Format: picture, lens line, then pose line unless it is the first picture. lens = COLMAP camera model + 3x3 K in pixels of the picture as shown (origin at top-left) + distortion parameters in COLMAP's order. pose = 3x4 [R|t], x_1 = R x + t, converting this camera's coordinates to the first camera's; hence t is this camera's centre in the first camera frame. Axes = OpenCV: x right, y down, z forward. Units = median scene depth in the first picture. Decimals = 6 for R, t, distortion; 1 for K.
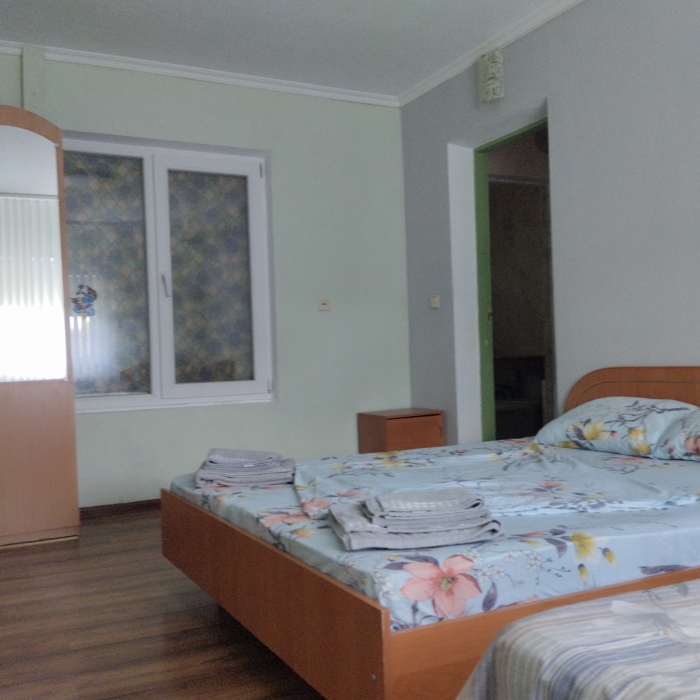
lens RADIAL K [[763.8, 0, 350.0], [0, 763.8, 350.0], [0, 0, 1]] dist [0.076608, -0.164502]
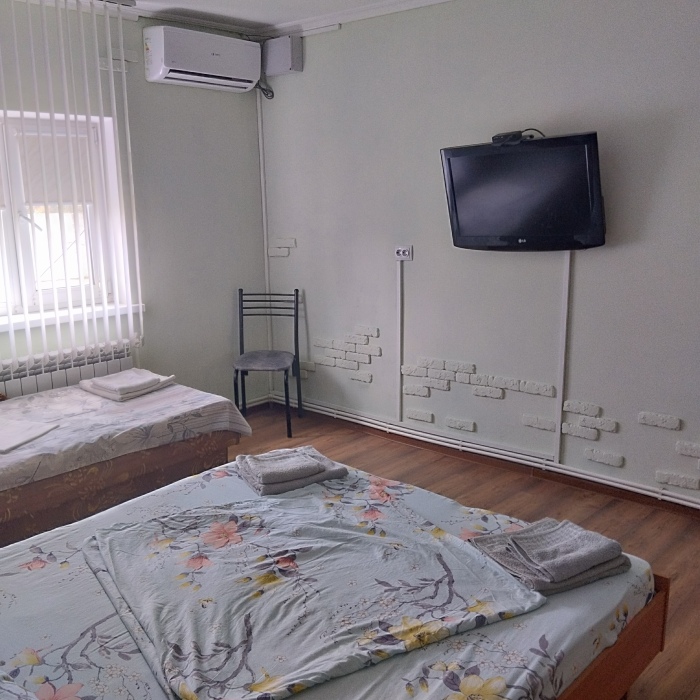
lens RADIAL K [[763.8, 0, 350.0], [0, 763.8, 350.0], [0, 0, 1]] dist [0.076608, -0.164502]
pose [[-0.930701, 0.119240, -0.345799, 0.355811], [0.047118, 0.976580, 0.209933, -0.269026], [0.362733, 0.179092, -0.914522, 1.767193]]
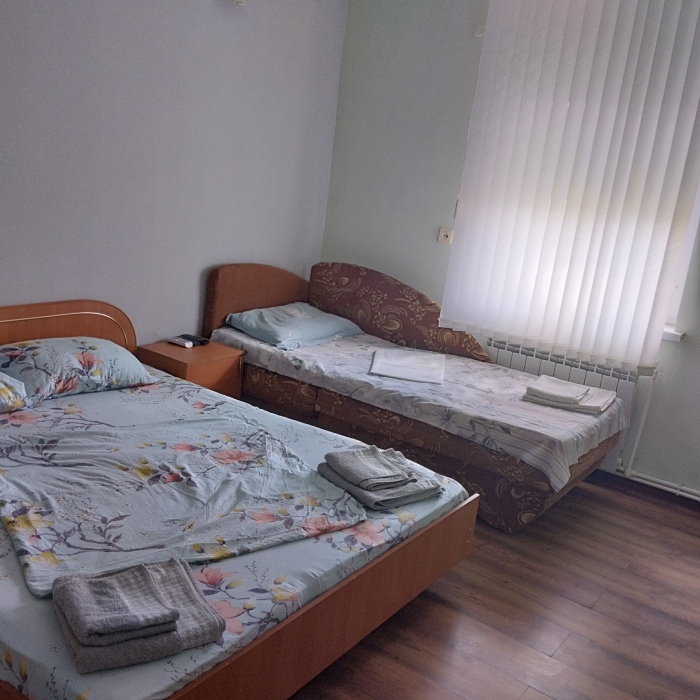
lens RADIAL K [[763.8, 0, 350.0], [0, 763.8, 350.0], [0, 0, 1]] dist [0.076608, -0.164502]
pose [[-0.461088, -0.243019, 0.853428, -0.797950], [-0.107515, 0.969982, 0.218120, -0.249671], [-0.880817, 0.008816, -0.473375, 1.227608]]
